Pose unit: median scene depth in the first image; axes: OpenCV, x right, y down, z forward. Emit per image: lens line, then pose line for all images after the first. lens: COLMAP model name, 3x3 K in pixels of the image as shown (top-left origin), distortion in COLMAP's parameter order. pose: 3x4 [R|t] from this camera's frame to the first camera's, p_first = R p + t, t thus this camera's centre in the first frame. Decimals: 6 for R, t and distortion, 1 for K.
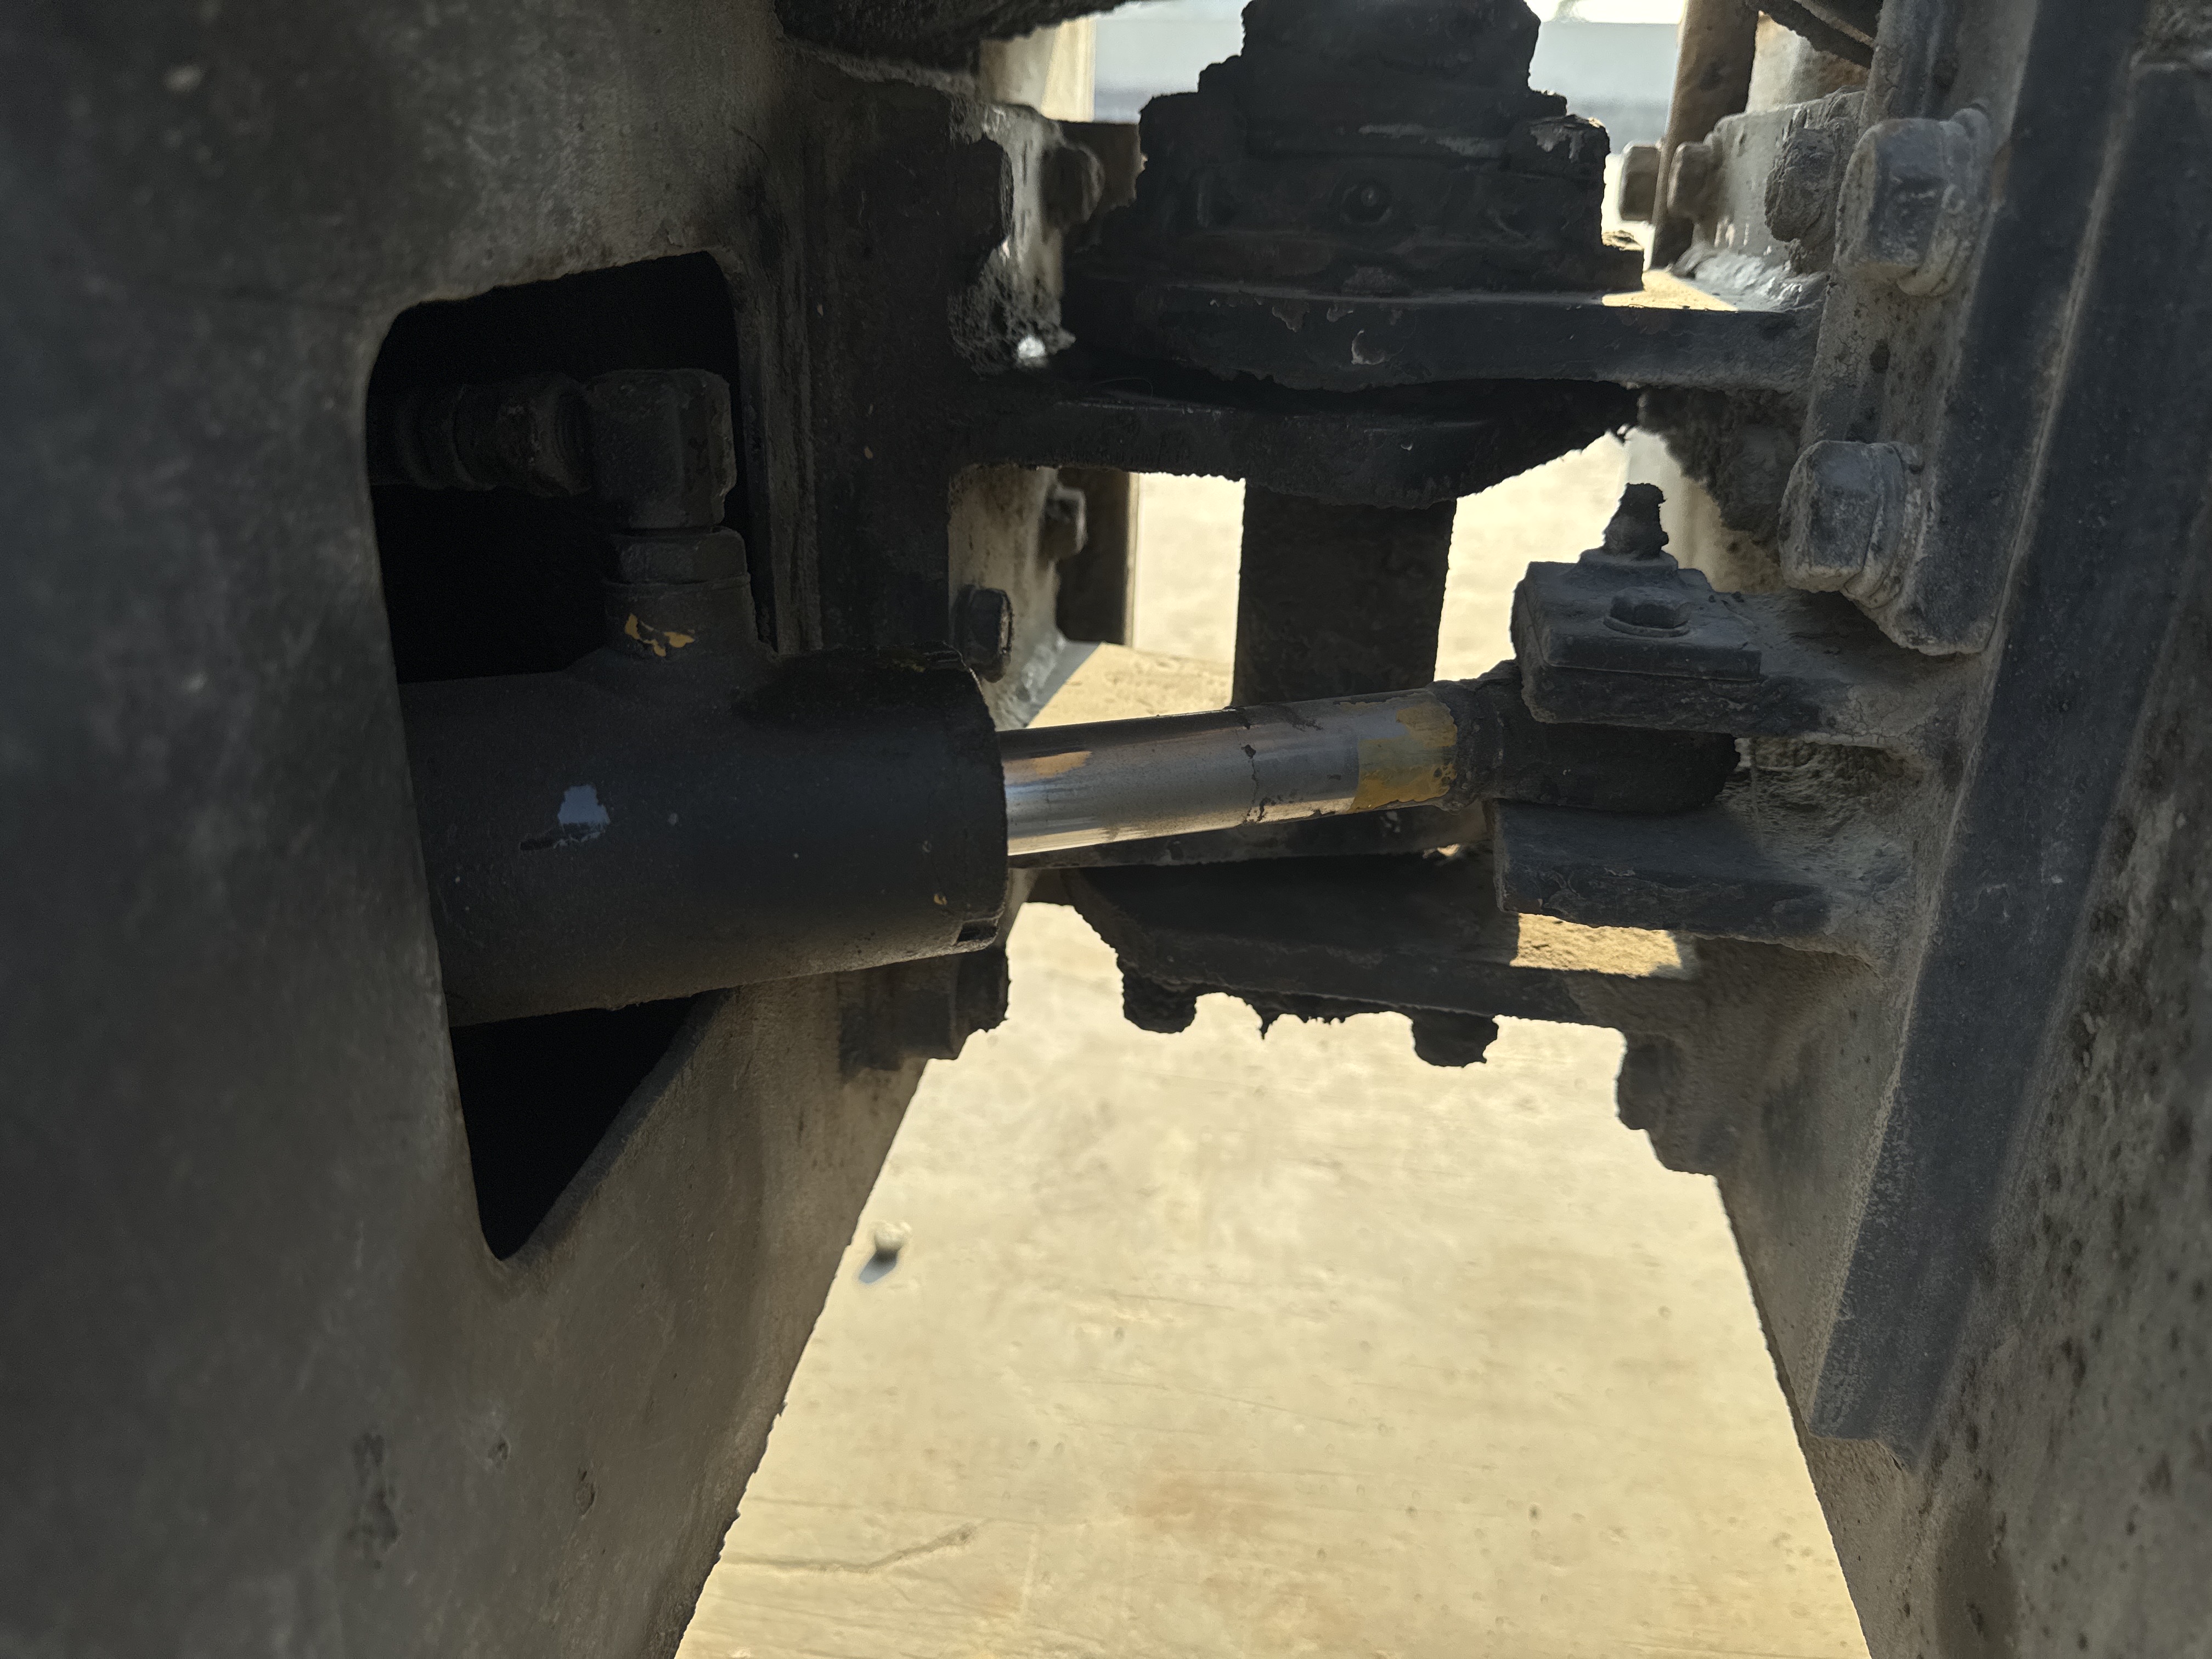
lens RADIAL K [[1615.8, 0, 1196.7], [0, 1615.8, 825.9], [0, 0, 1]] dist [0.044853, -0.089498]
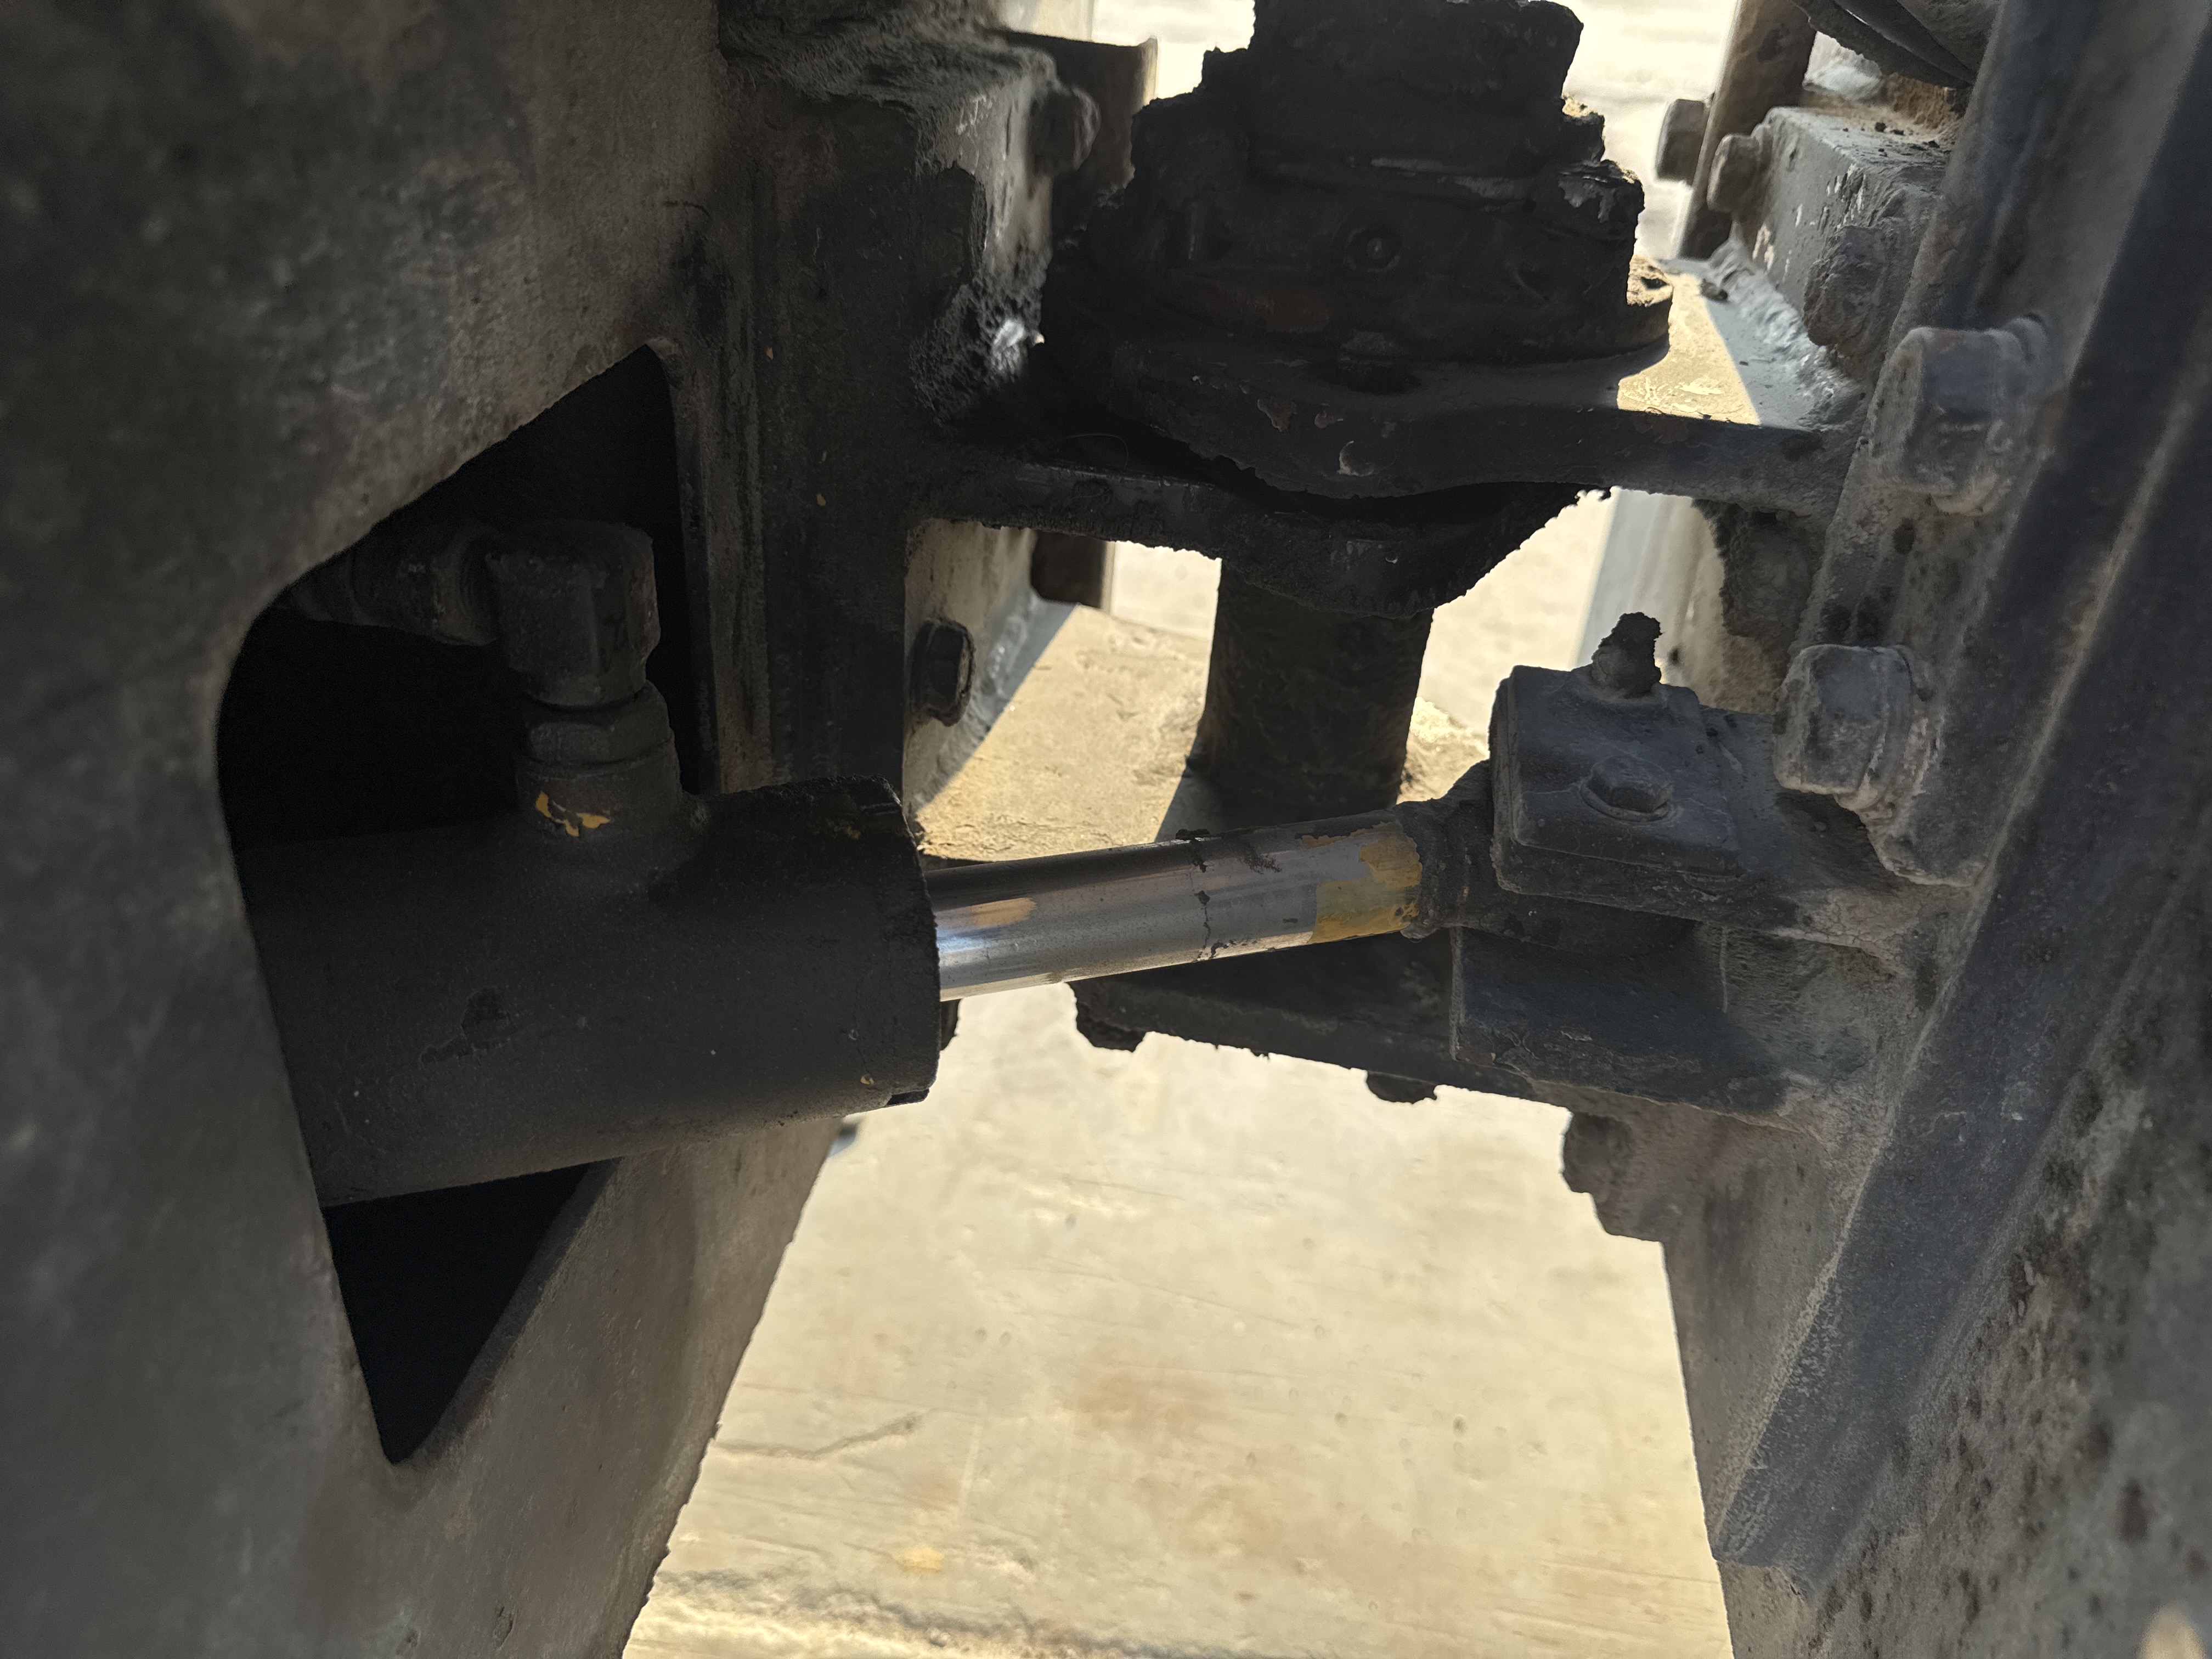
lens RADIAL K [[1615.8, 0, 1202.3], [0, 1615.8, 809.5], [0, 0, 1]] dist [0.044853, -0.089498]
pose [[0.998323, 0.056347, 0.013301, 0.015158], [-0.057676, 0.987932, 0.143751, -0.213169], [-0.005041, -0.144277, 0.989525, 0.053623]]
